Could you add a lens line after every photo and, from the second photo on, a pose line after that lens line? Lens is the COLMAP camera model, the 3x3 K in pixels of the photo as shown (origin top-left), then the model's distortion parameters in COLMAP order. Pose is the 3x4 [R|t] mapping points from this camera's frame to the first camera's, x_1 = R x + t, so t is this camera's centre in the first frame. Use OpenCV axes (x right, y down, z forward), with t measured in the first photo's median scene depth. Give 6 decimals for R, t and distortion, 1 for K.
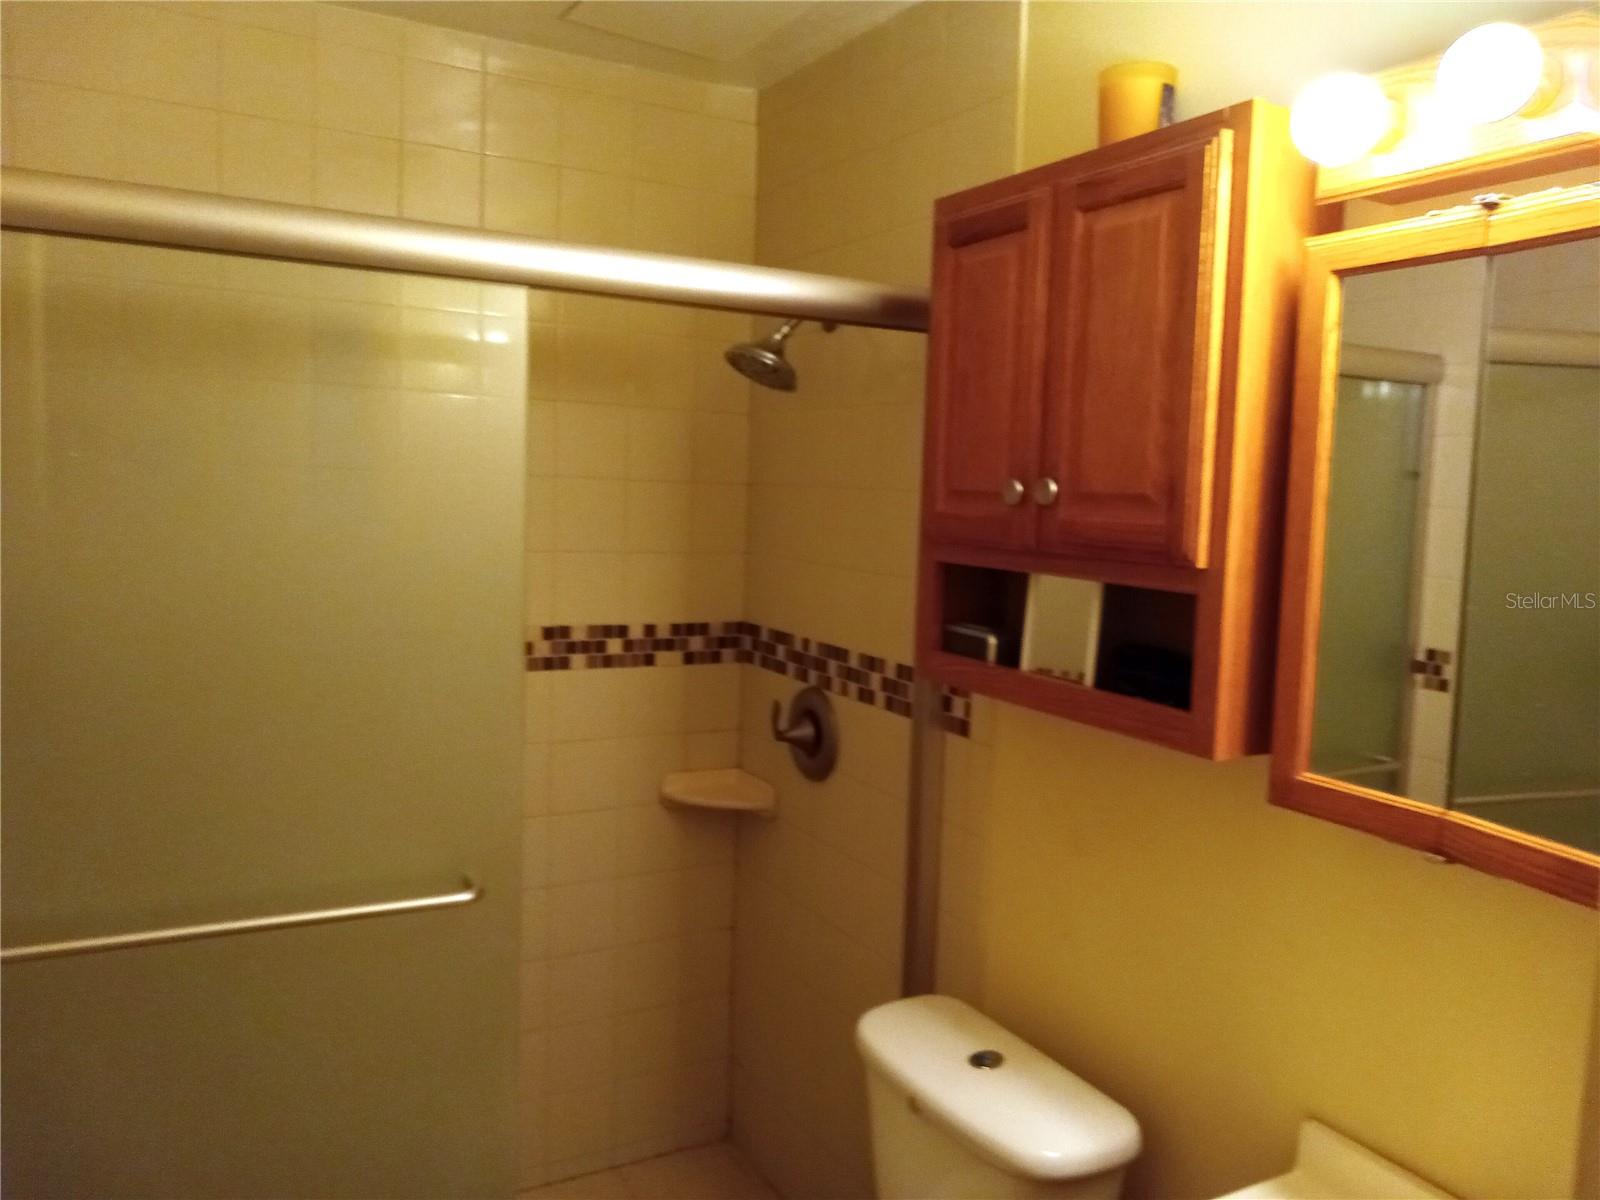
lens RADIAL K [[1195.0, 0, 807.4], [0, 1195.0, 590.8], [0, 0, 1]] dist [0.026914, -0.041084]
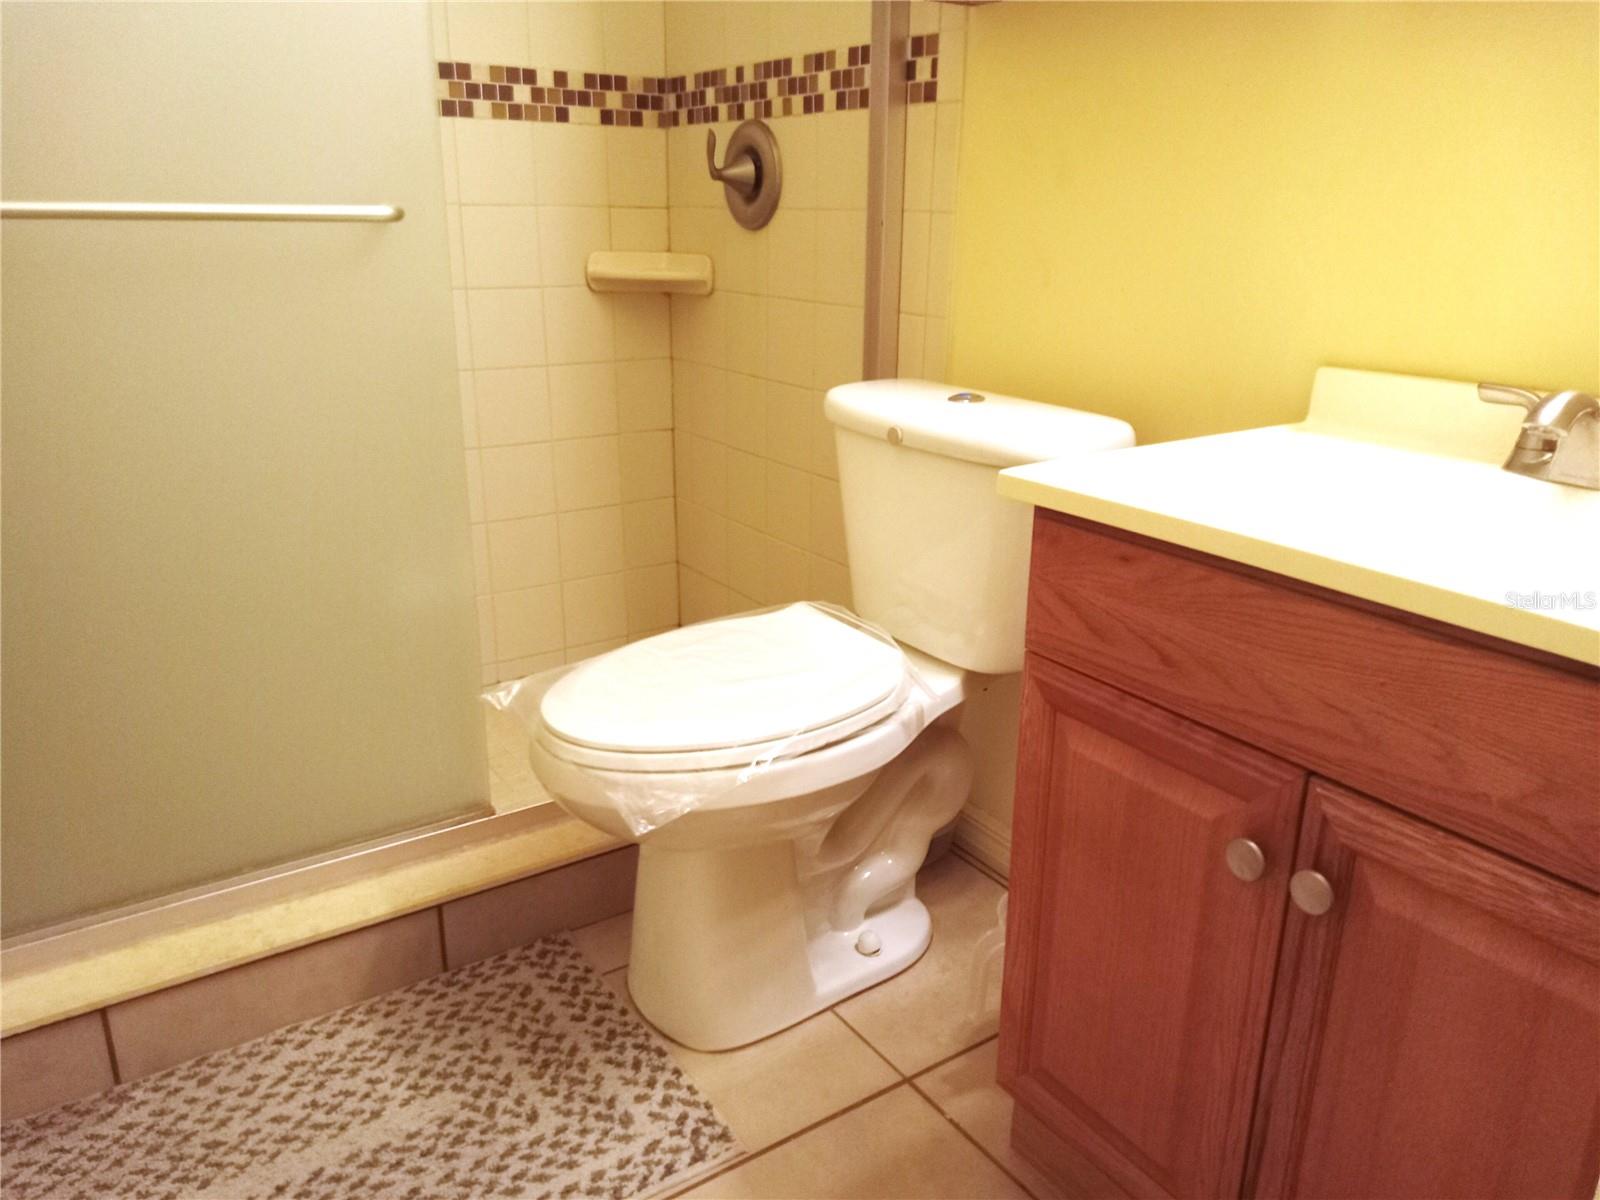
lens RADIAL K [[1195.0, 0, 801.3], [0, 1195.0, 587.6], [0, 0, 1]] dist [0.026914, -0.041084]
pose [[0.995898, -0.050260, 0.075235, -0.041184], [0.032536, 0.974835, 0.220541, 0.217912], [-0.084426, -0.217189, 0.972472, 0.039106]]
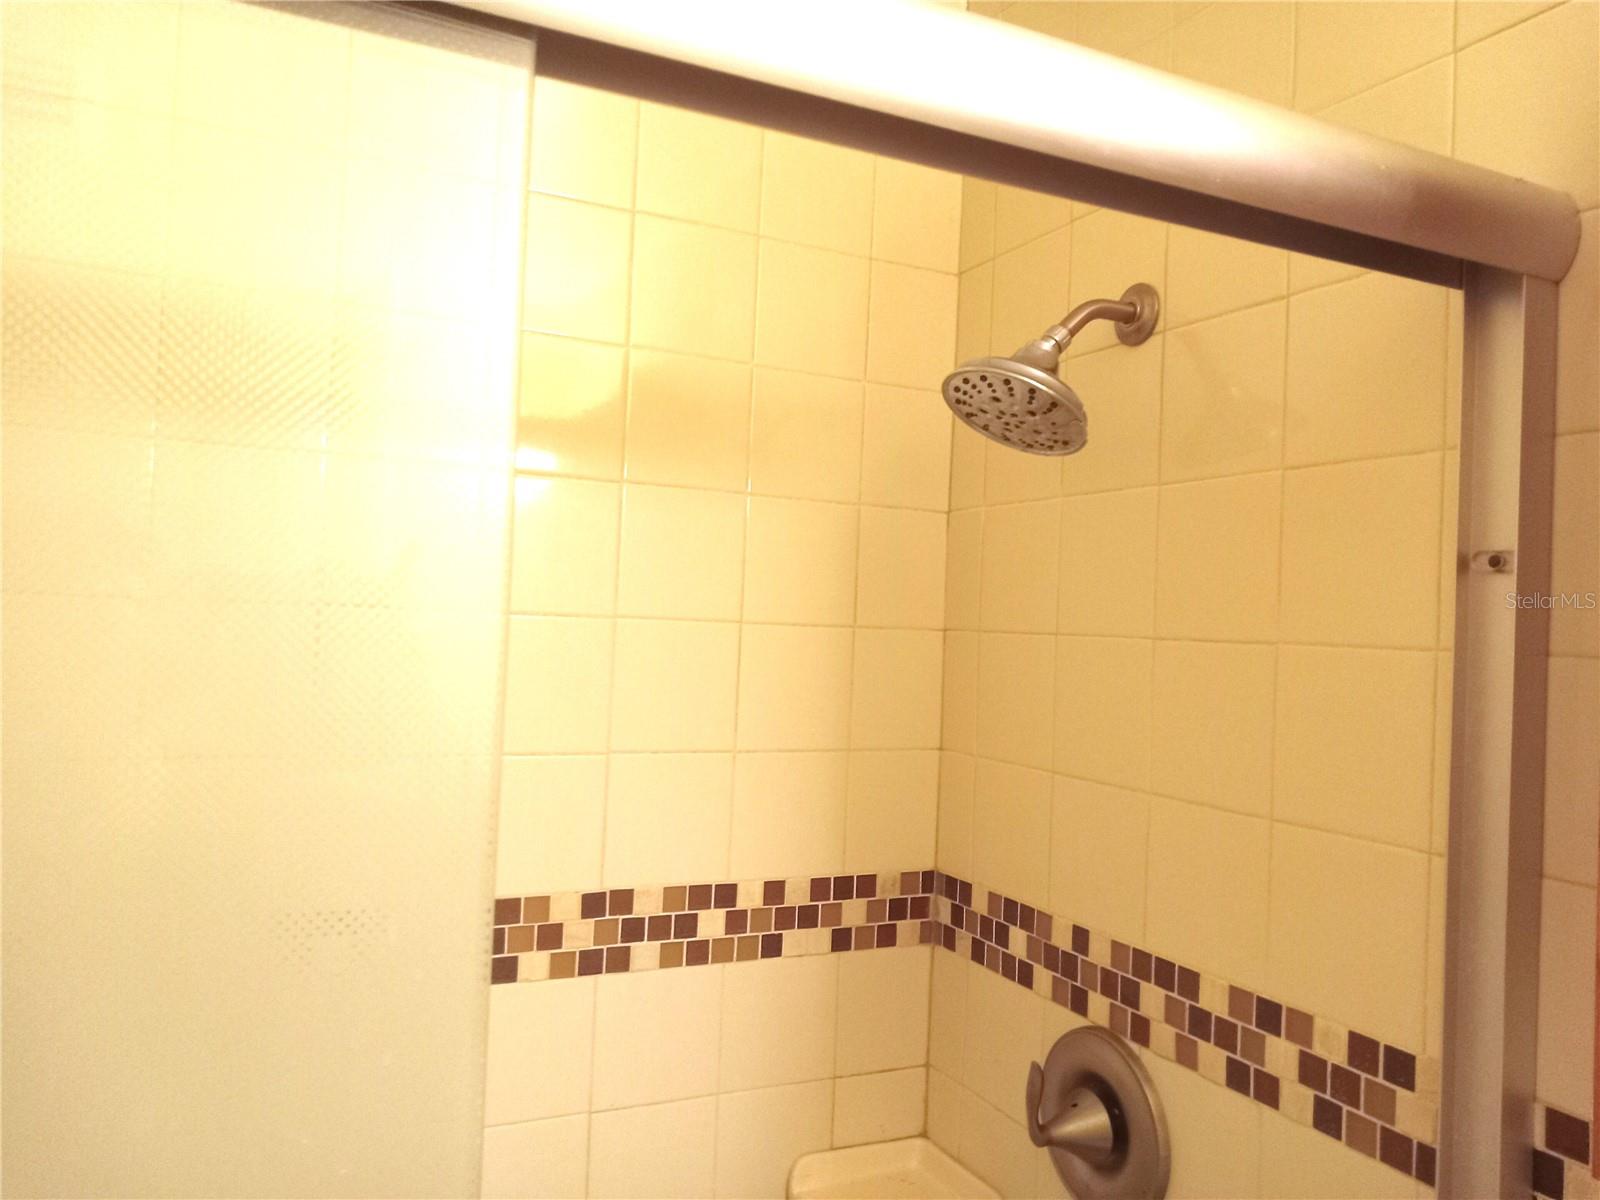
lens RADIAL K [[1195.0, 0, 807.1], [0, 1195.0, 598.9], [0, 0, 1]] dist [0.026914, -0.041084]
pose [[0.998615, 0.003583, -0.052487, -0.090855], [-0.009366, 0.993849, -0.110350, -0.042366], [0.051769, 0.110689, 0.992506, 0.449314]]
